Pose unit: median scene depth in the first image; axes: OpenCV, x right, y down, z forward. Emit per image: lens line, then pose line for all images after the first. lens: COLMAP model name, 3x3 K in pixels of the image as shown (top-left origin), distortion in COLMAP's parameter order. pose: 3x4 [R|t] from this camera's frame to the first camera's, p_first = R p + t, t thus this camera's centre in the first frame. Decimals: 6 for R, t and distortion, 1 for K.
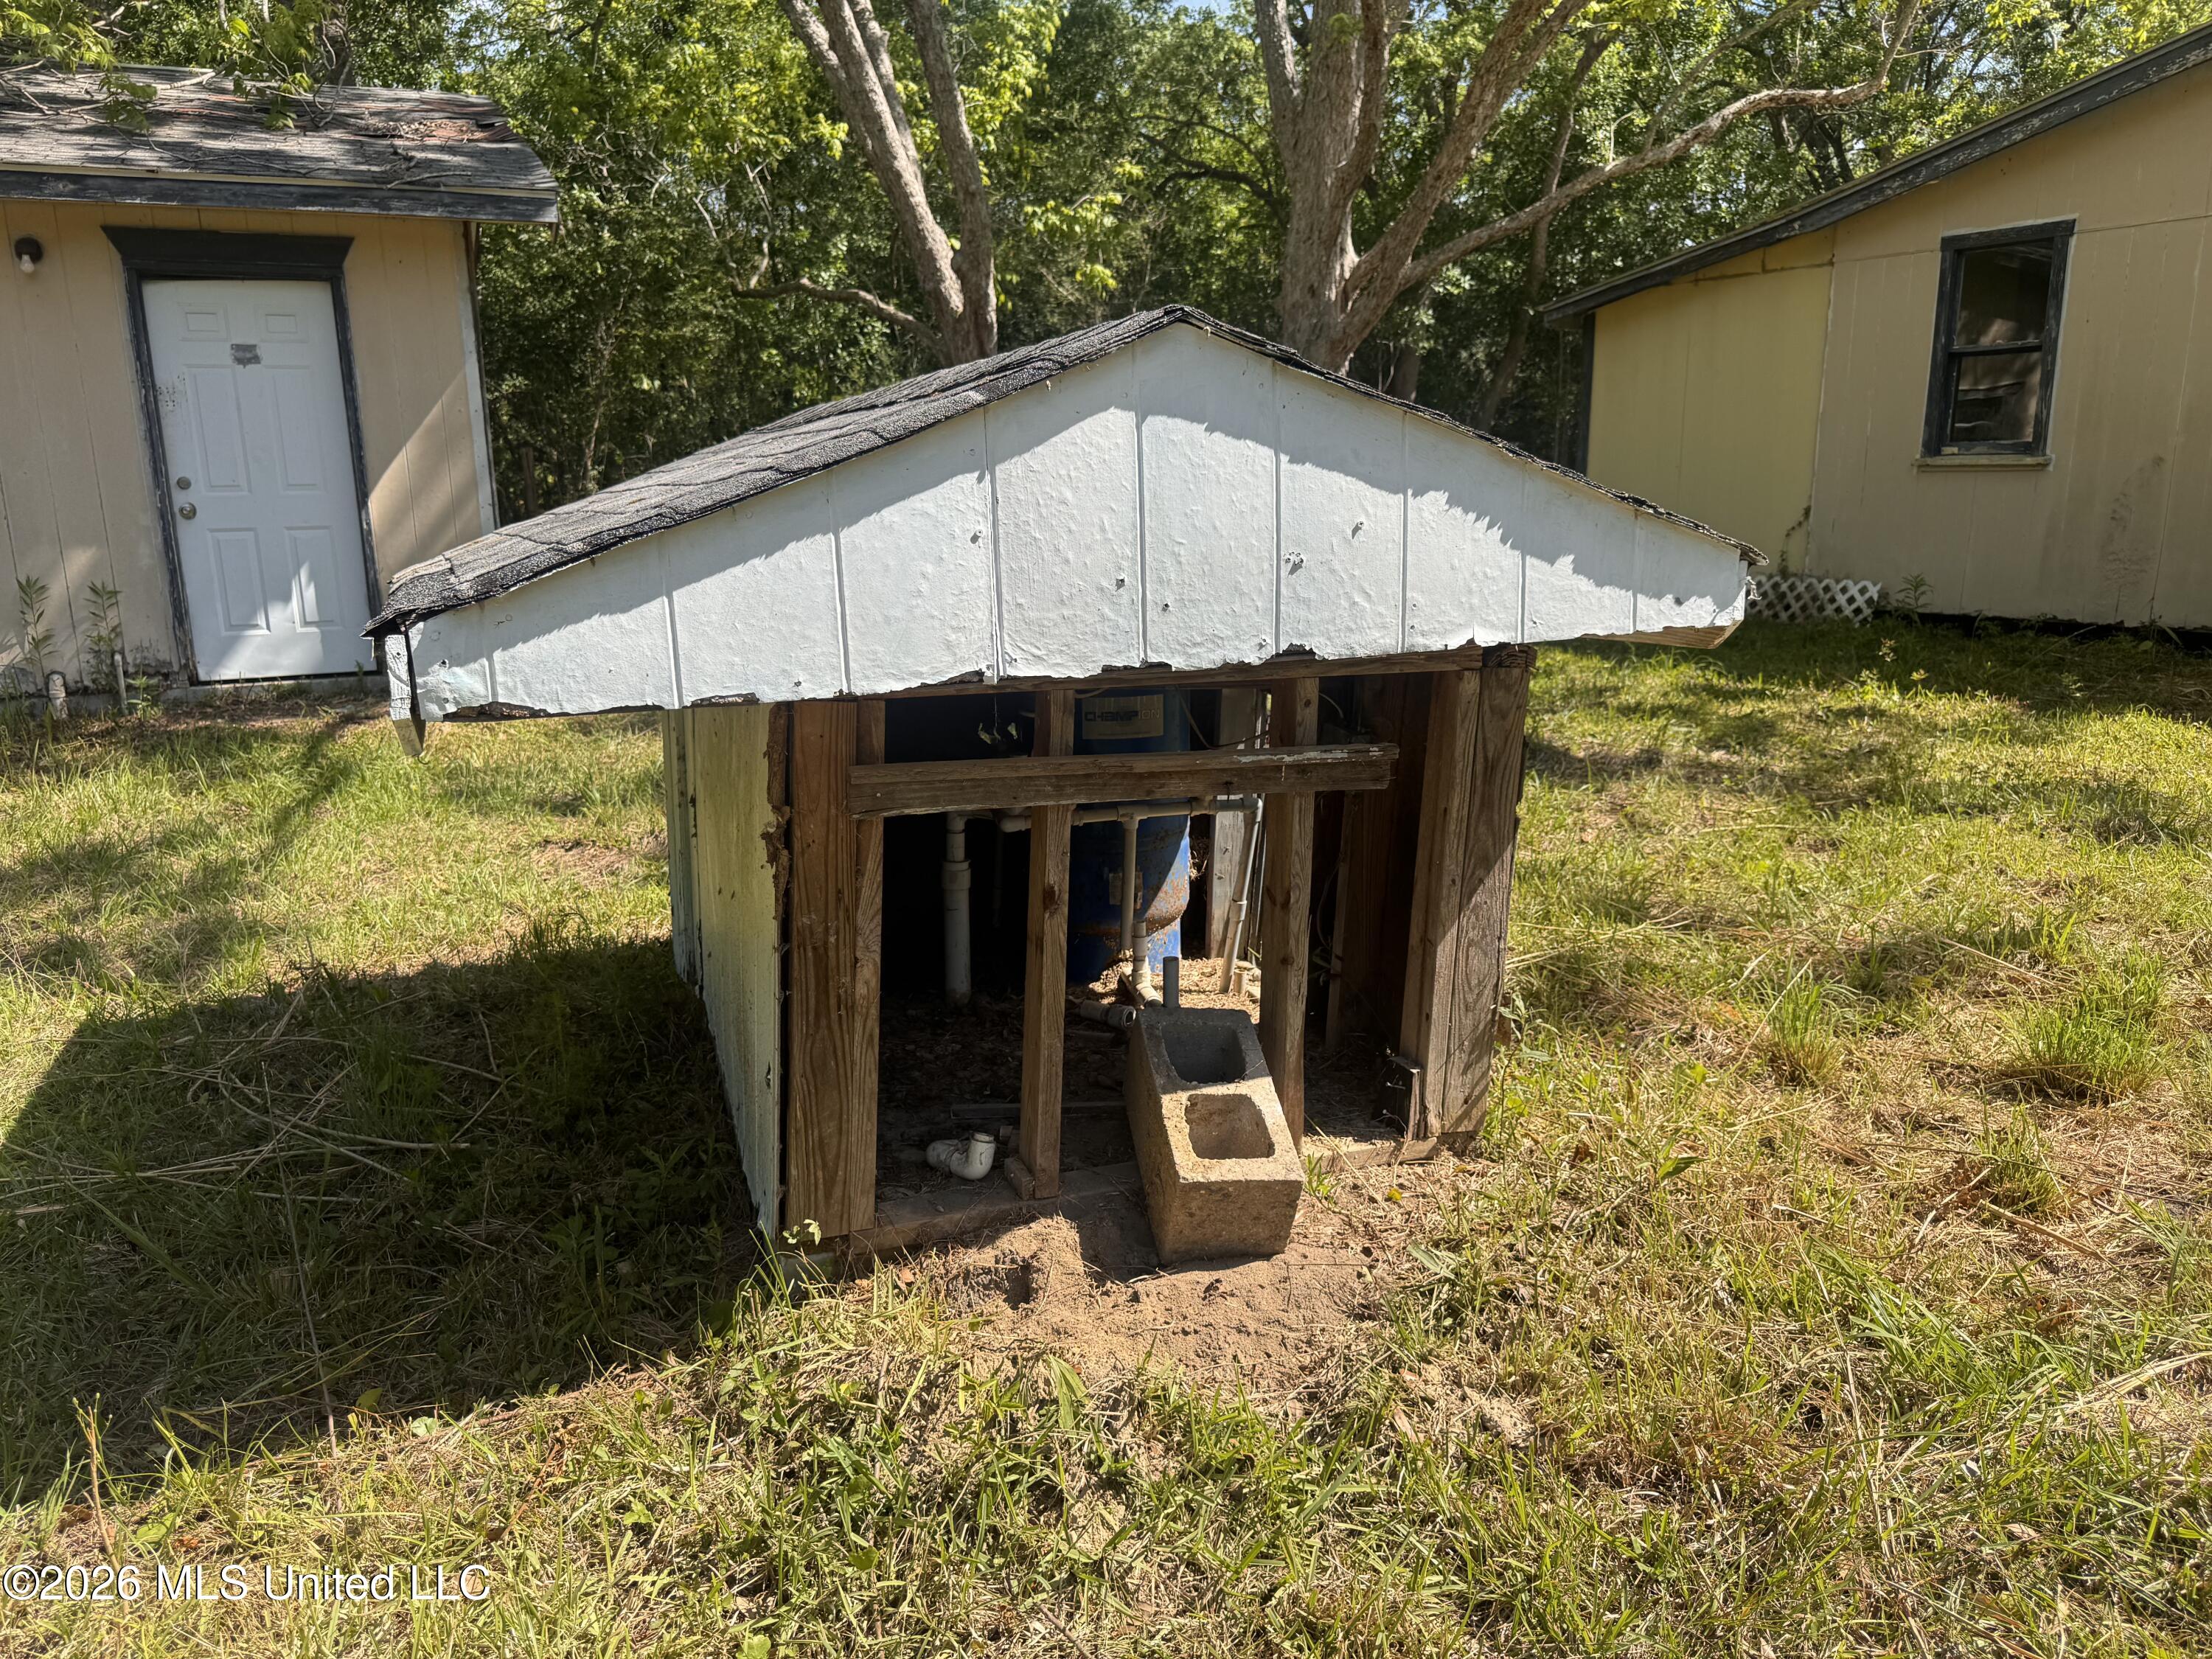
lens RADIAL K [[1538.9, 0, 1106.0], [0, 1538.9, 829.5], [0, 0, 1]] dist [-0.001903, -0.006744]
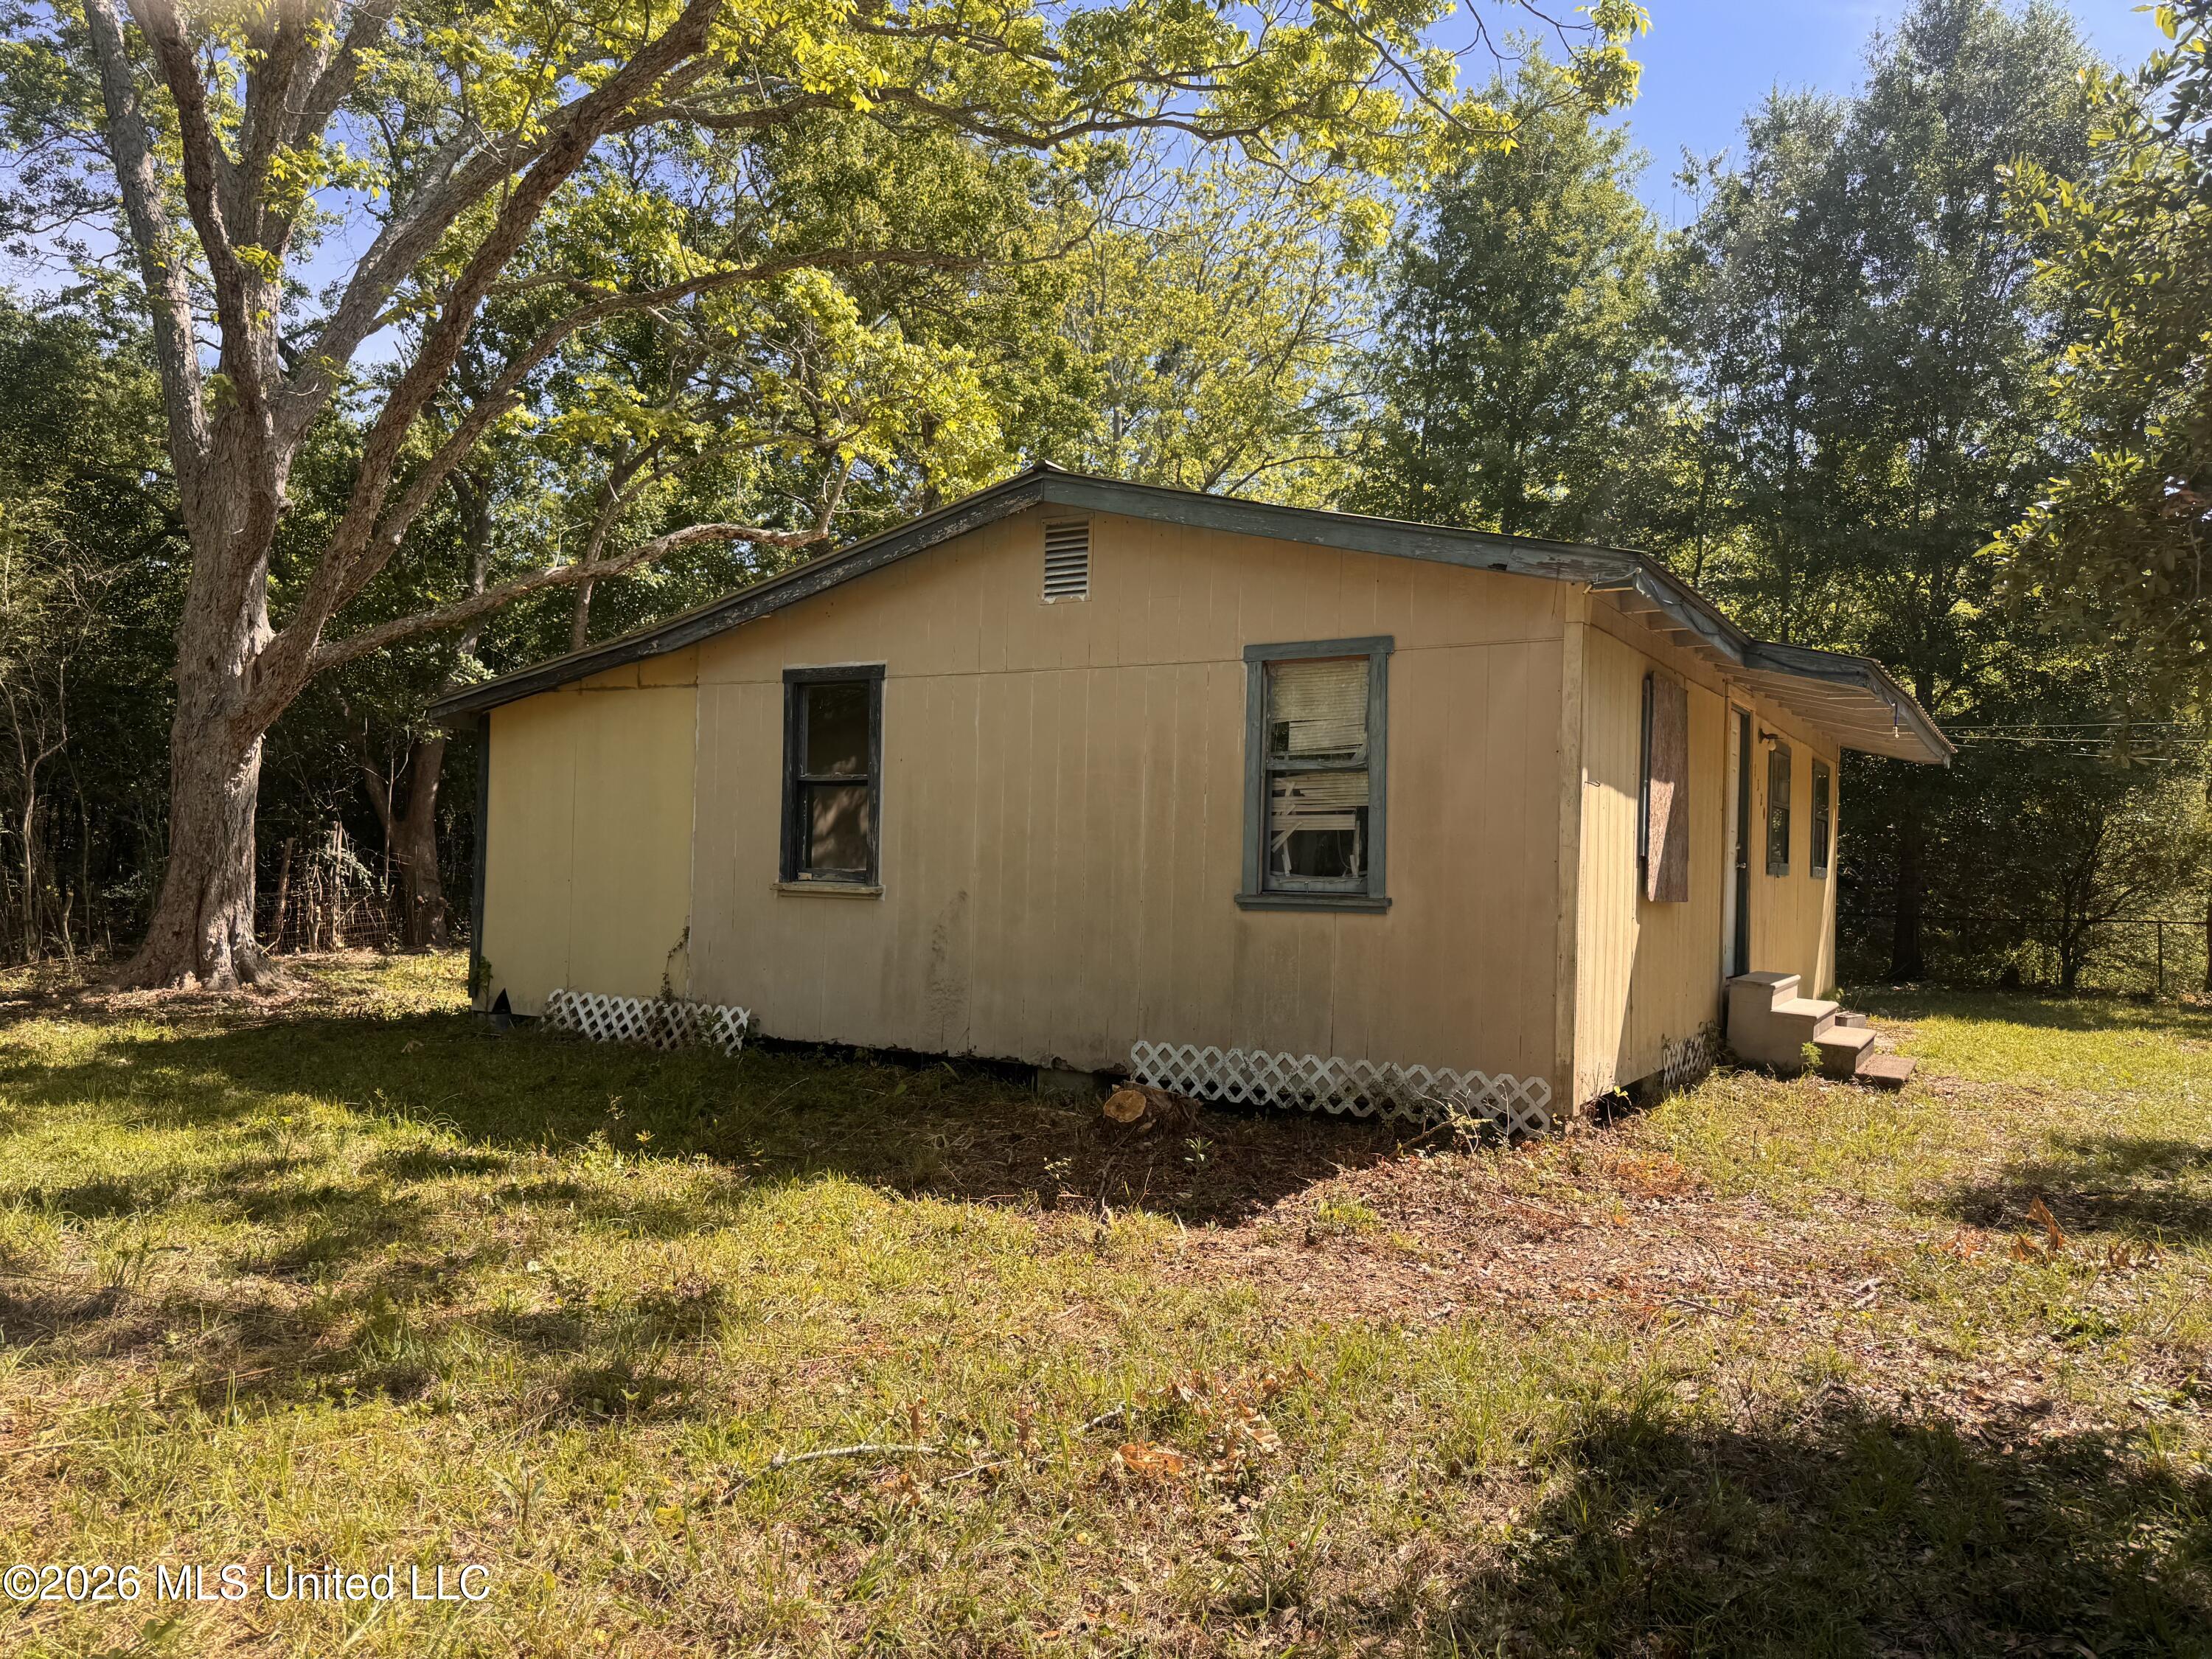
lens RADIAL K [[1538.9, 0, 1106.0], [0, 1538.9, 829.5], [0, 0, 1]] dist [-0.001903, -0.006744]
pose [[0.868484, 0.048686, 0.493320, 0.243058], [0.074437, 0.971074, -0.226881, -0.039832], [-0.490096, 0.233764, 0.839738, 0.073914]]
